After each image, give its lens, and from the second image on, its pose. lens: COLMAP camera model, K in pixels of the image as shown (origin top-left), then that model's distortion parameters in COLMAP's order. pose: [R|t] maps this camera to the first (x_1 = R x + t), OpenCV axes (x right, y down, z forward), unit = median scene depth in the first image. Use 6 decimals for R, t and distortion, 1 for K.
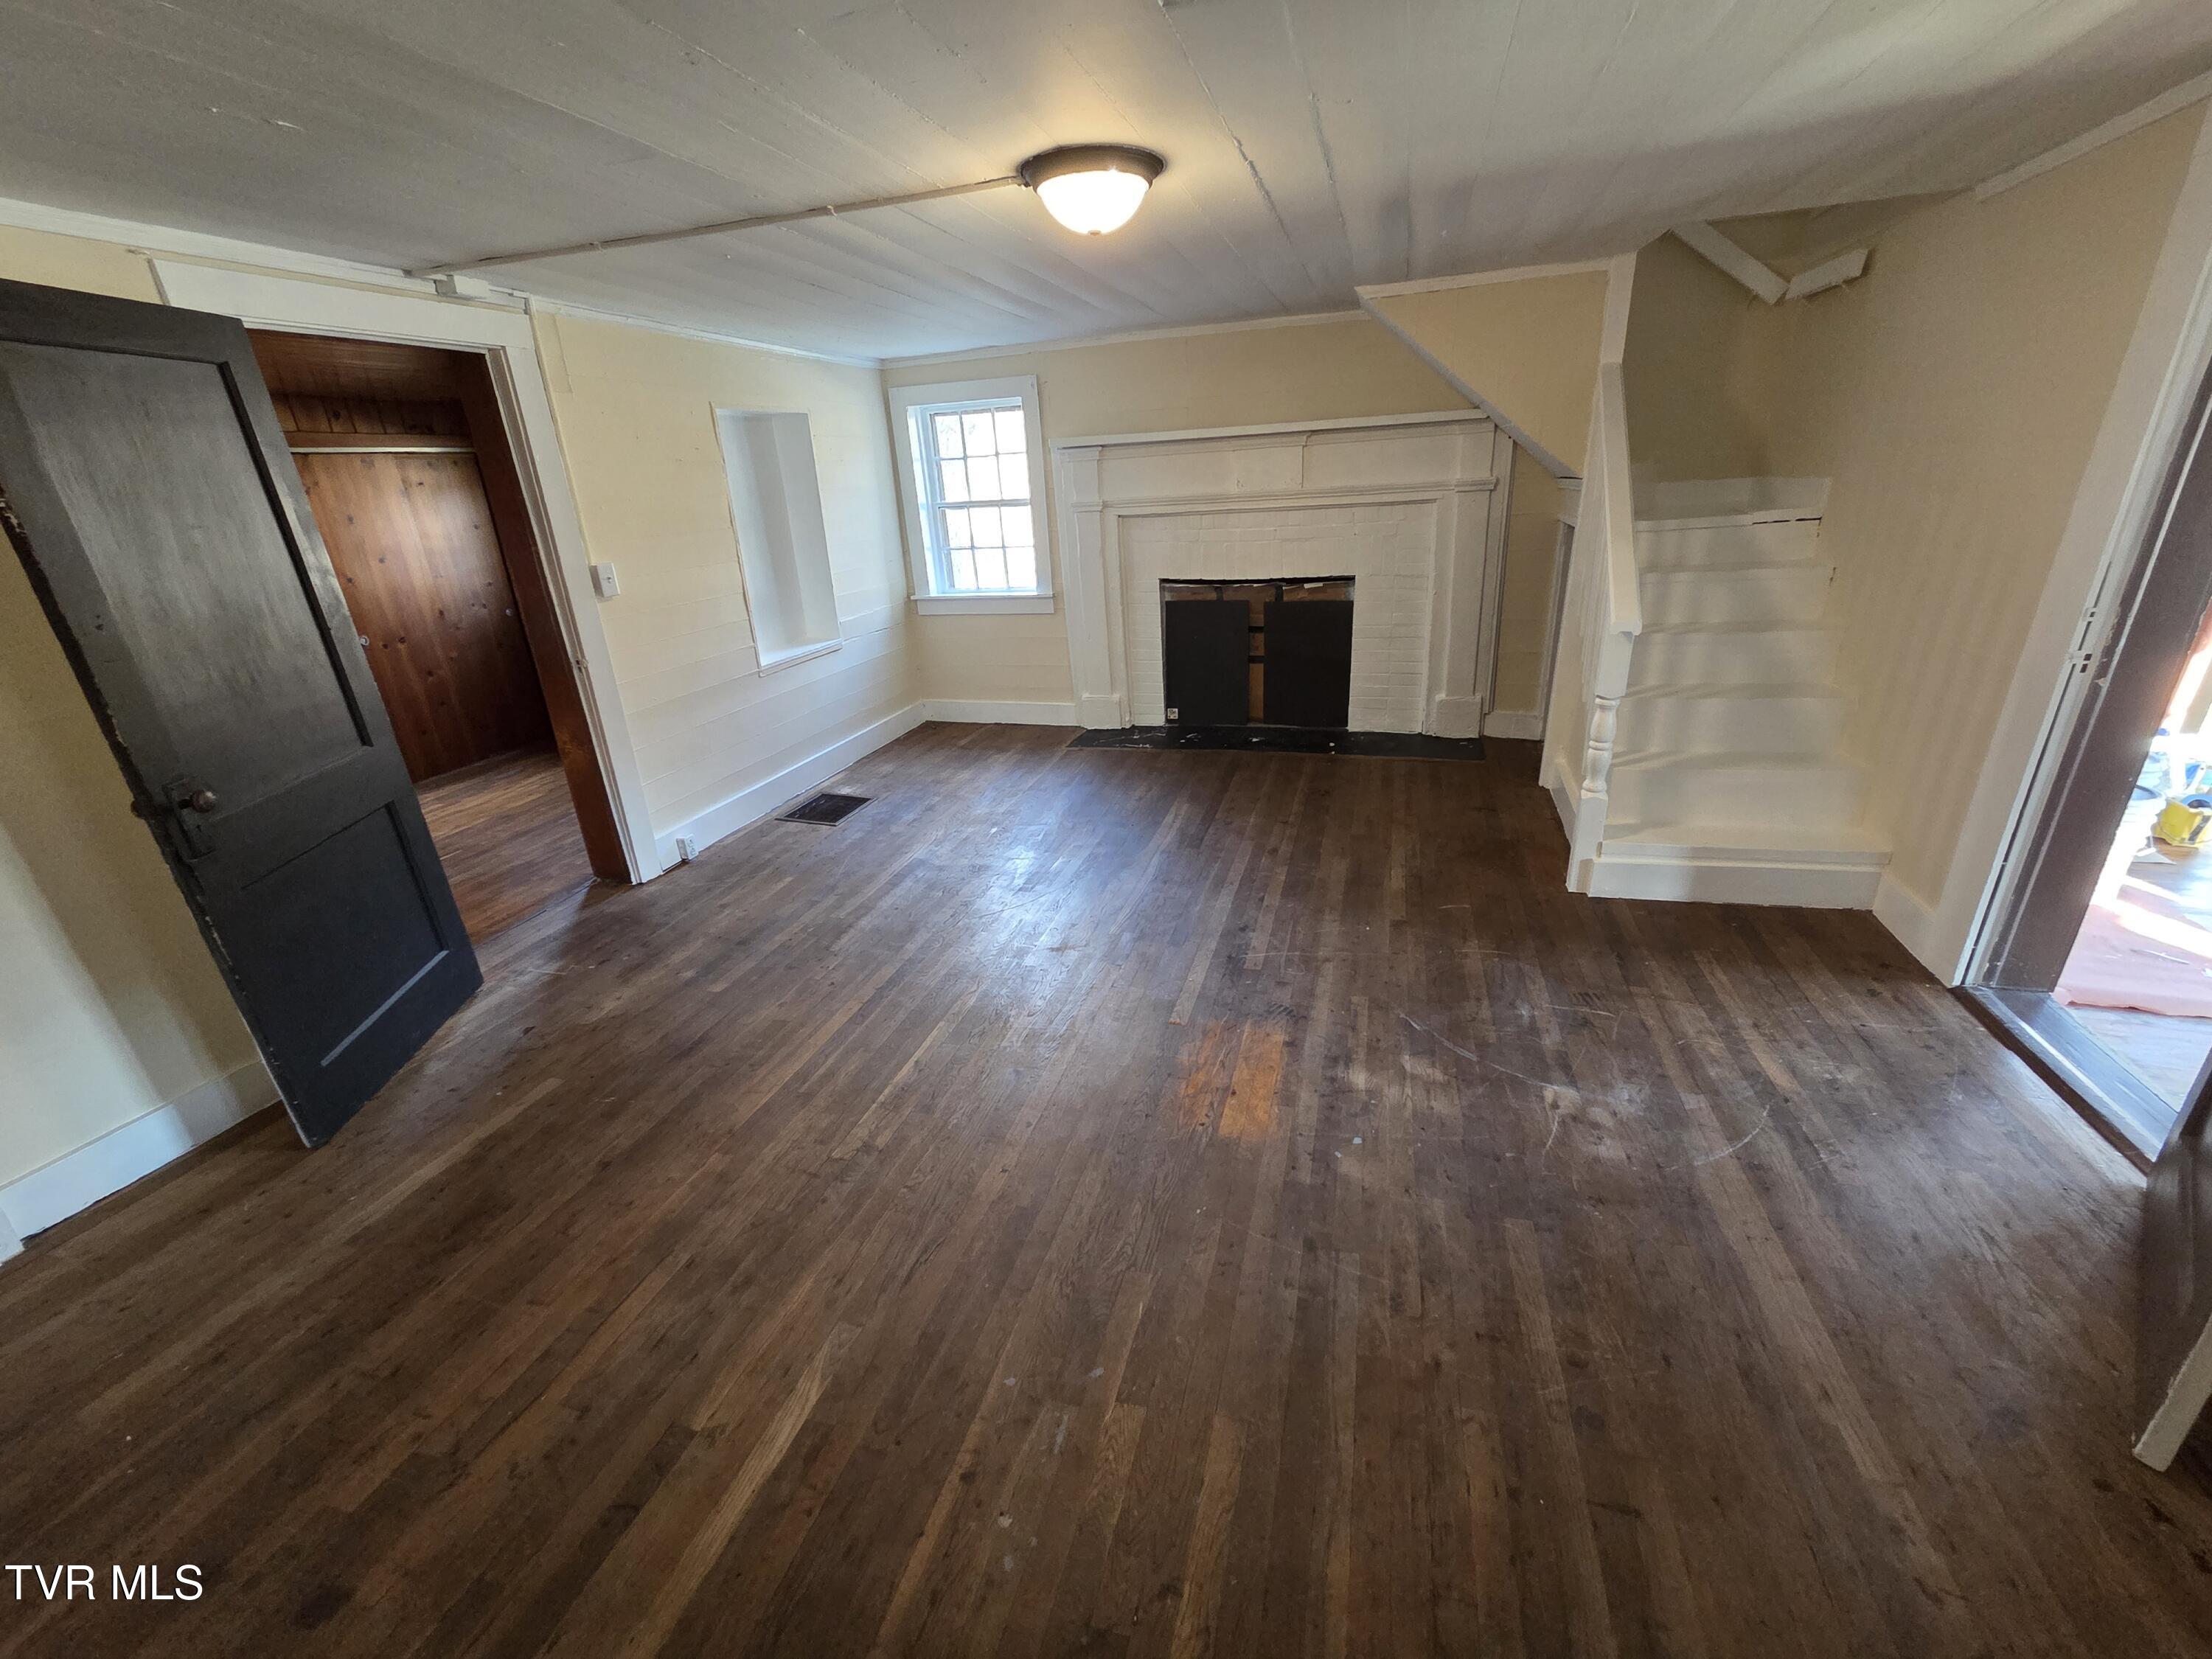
lens RADIAL K [[902.8, 0, 1112.0], [0, 902.8, 816.0], [0, 0, 1]] dist [0.005331, -0.001665]
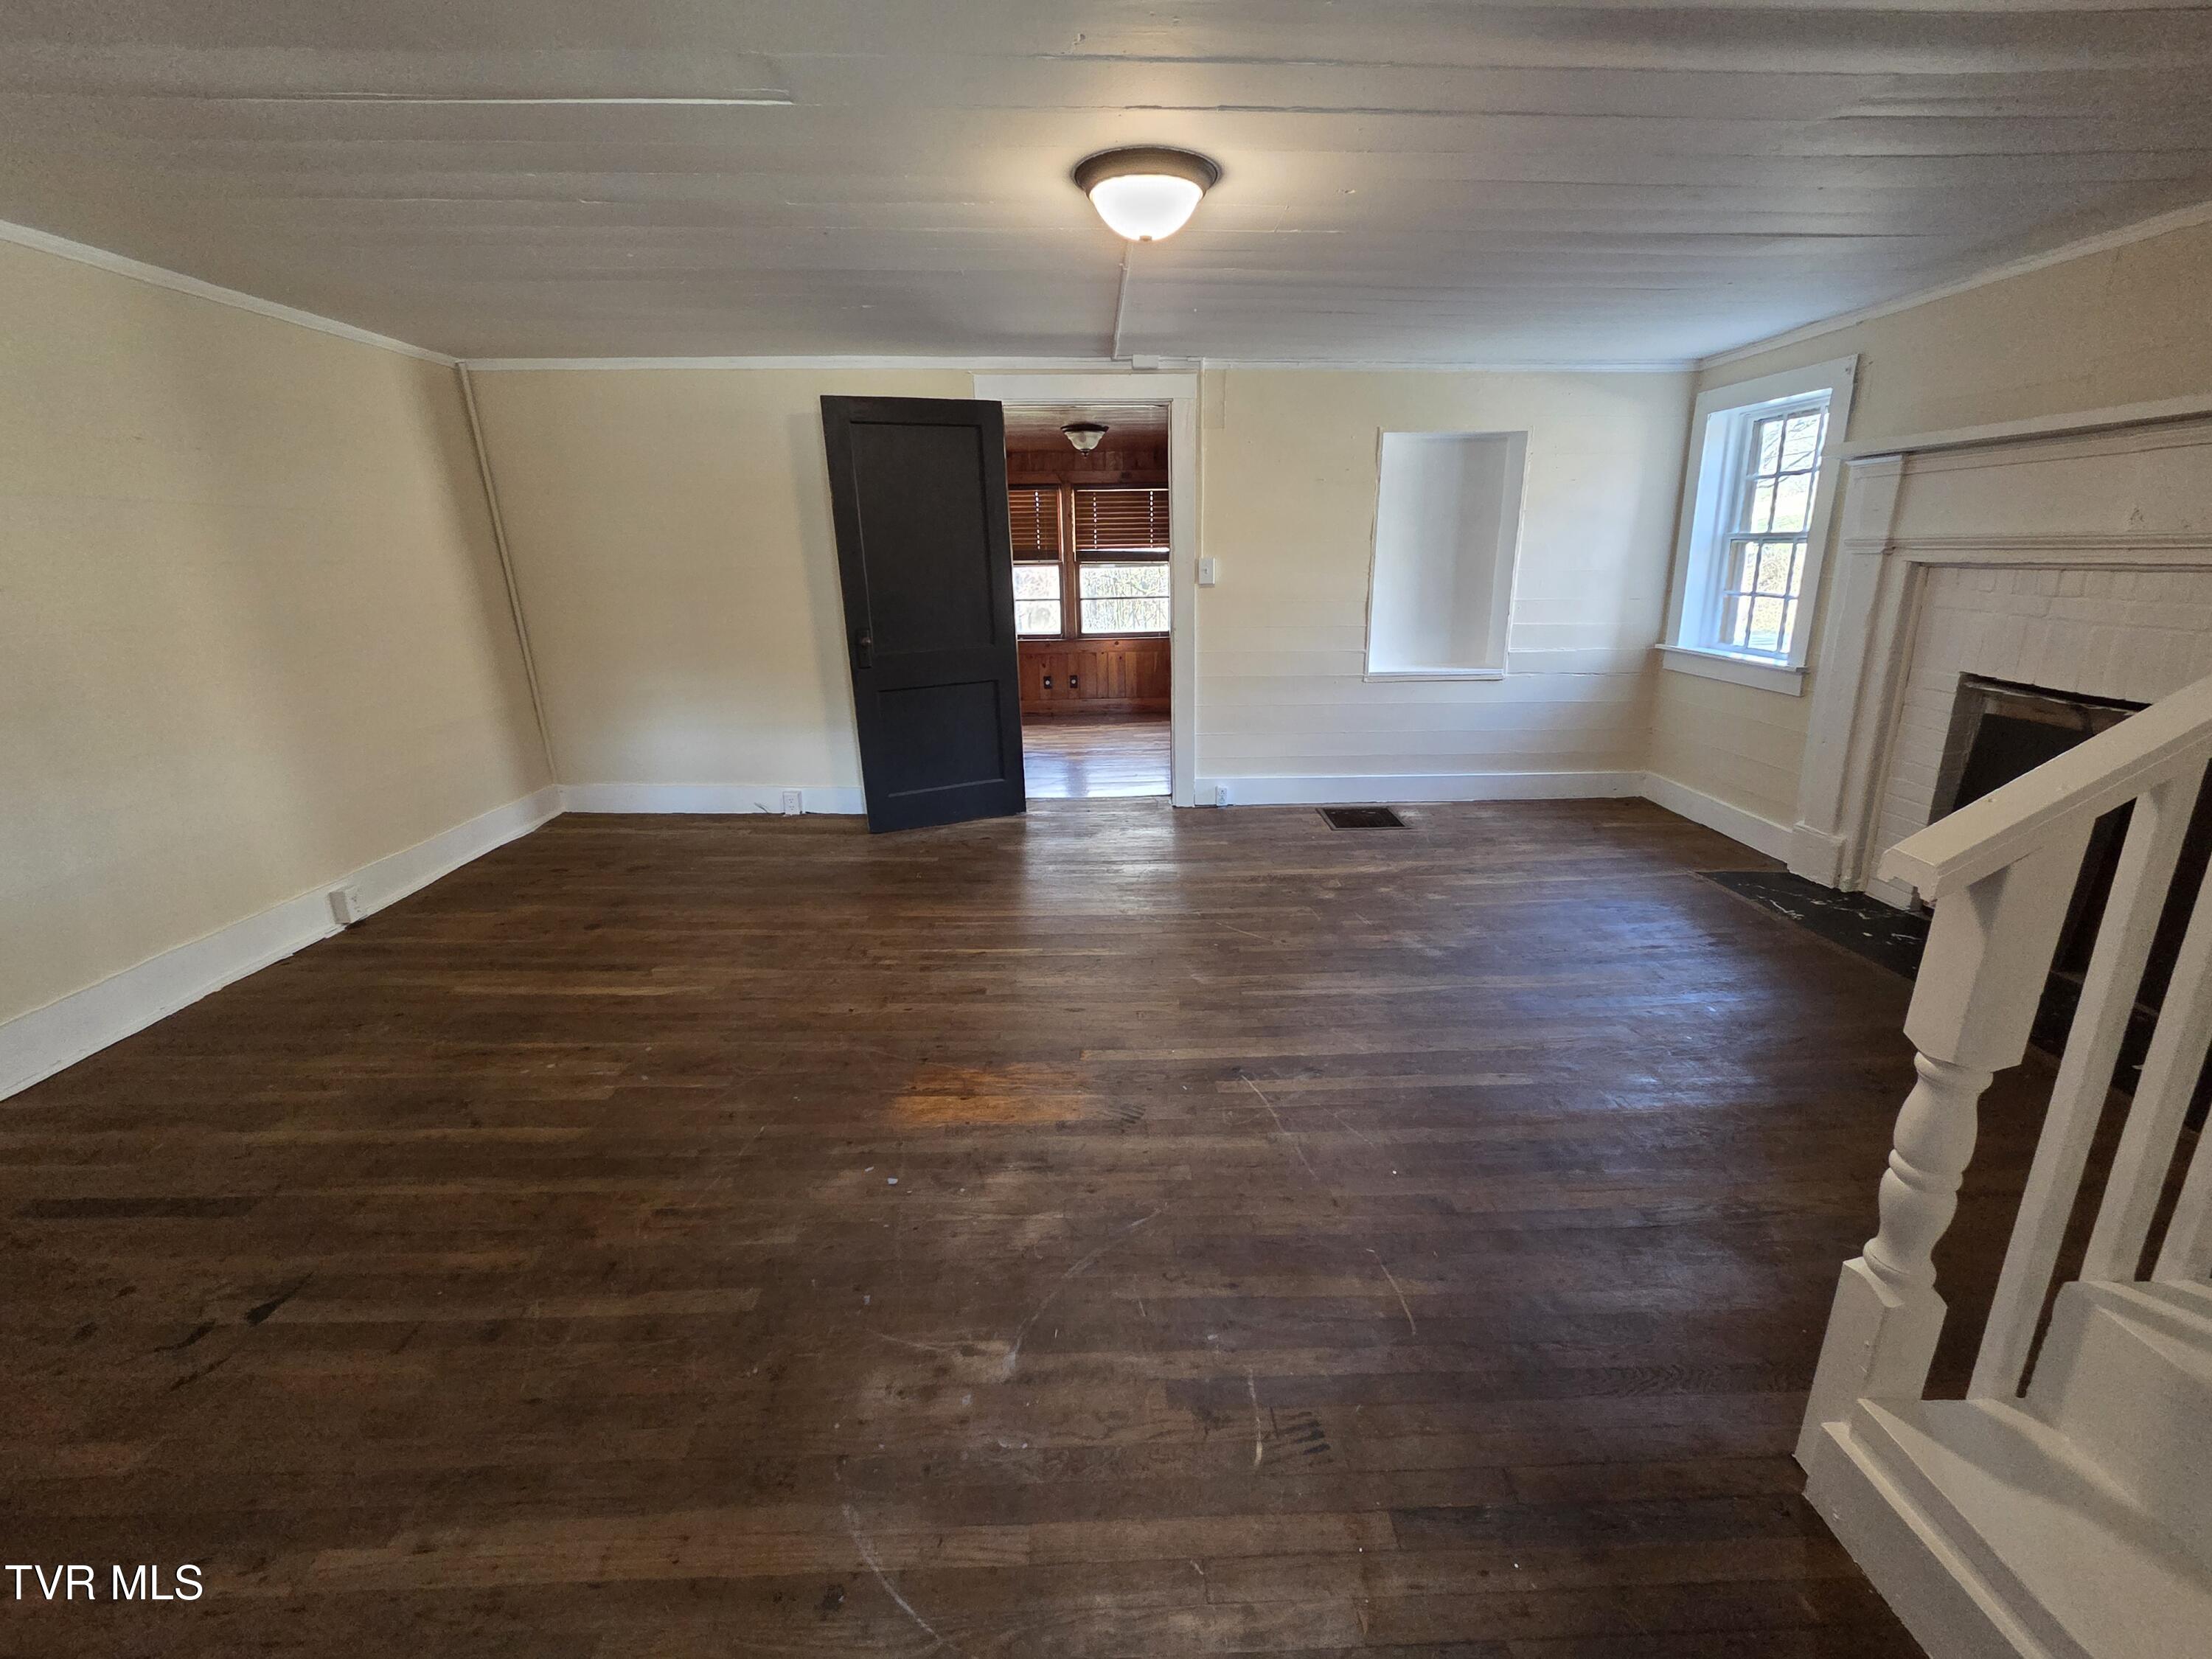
lens RADIAL K [[902.8, 0, 1124.5], [0, 902.8, 811.4], [0, 0, 1]] dist [0.005331, -0.001665]
pose [[0.325830, 0.315320, -0.891296, 0.493712], [-0.348980, 0.916280, 0.196582, -0.119617], [0.878663, 0.246992, 0.408592, 0.342275]]
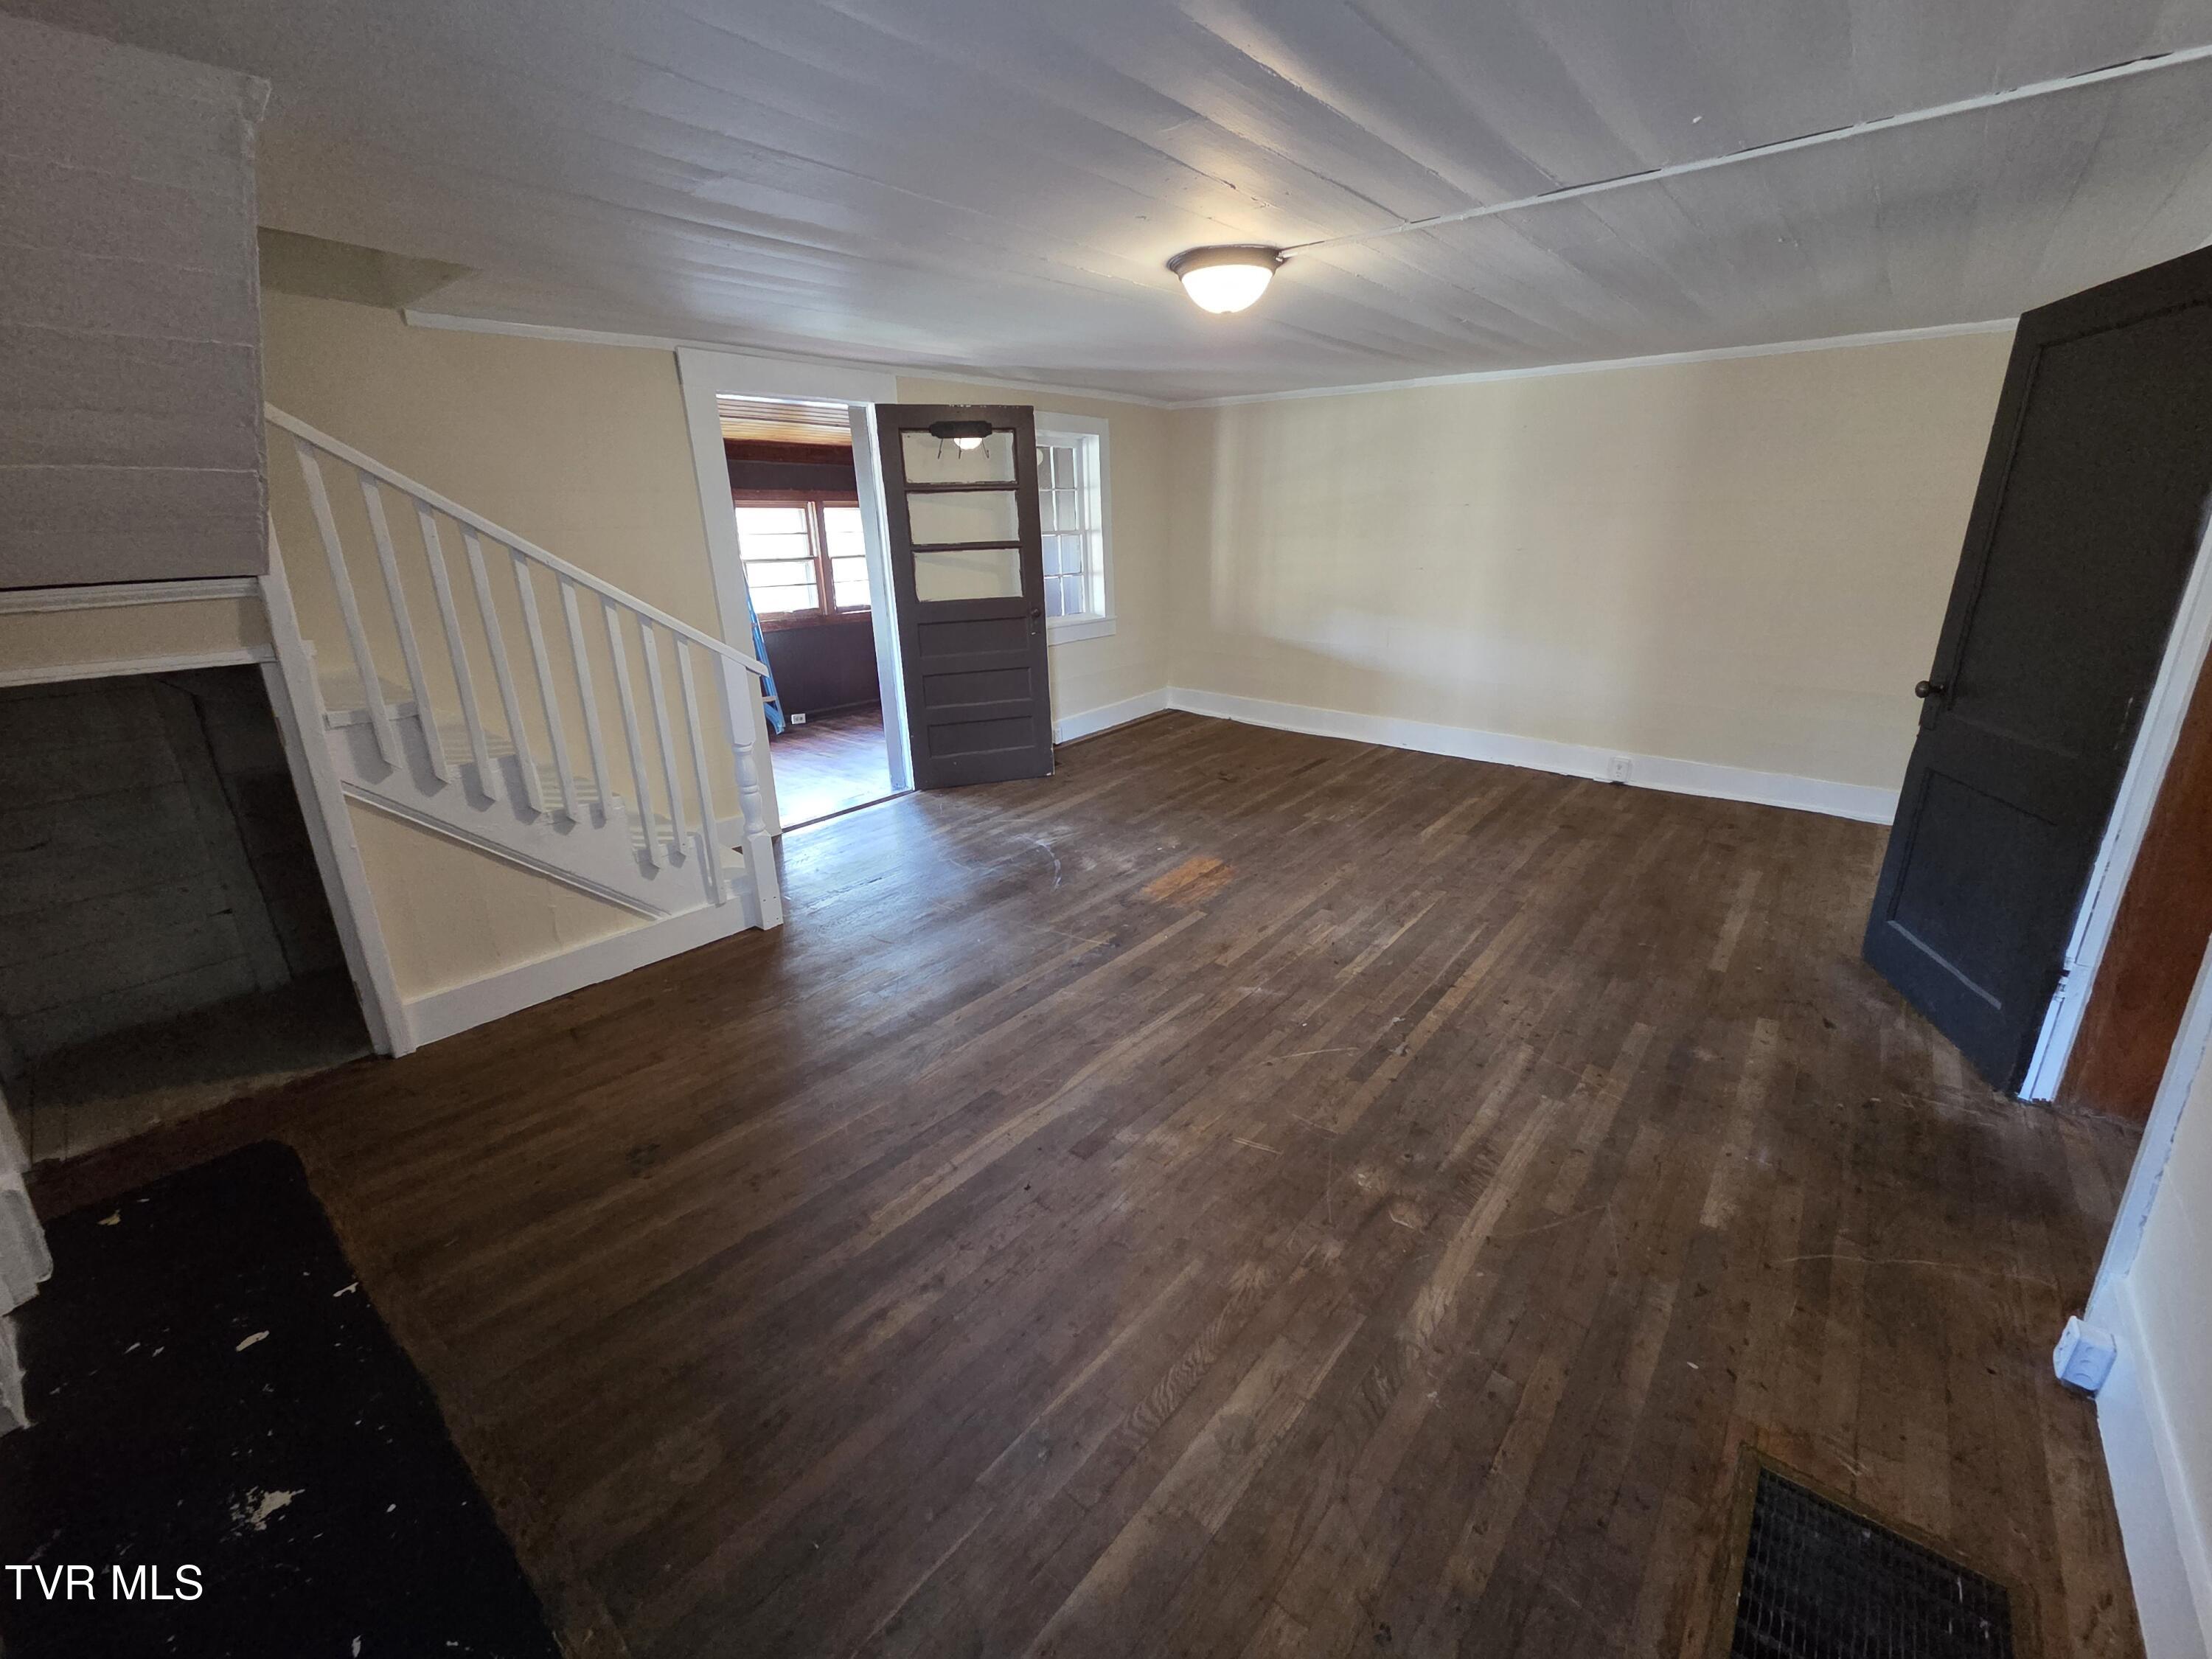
lens RADIAL K [[902.8, 0, 1113.2], [0, 902.8, 817.6], [0, 0, 1]] dist [0.005331, -0.001665]
pose [[-0.914424, -0.061994, 0.399981, -0.194493], [0.204021, 0.782882, 0.587768, -0.404325], [-0.349576, 0.619074, -0.703238, 1.105076]]
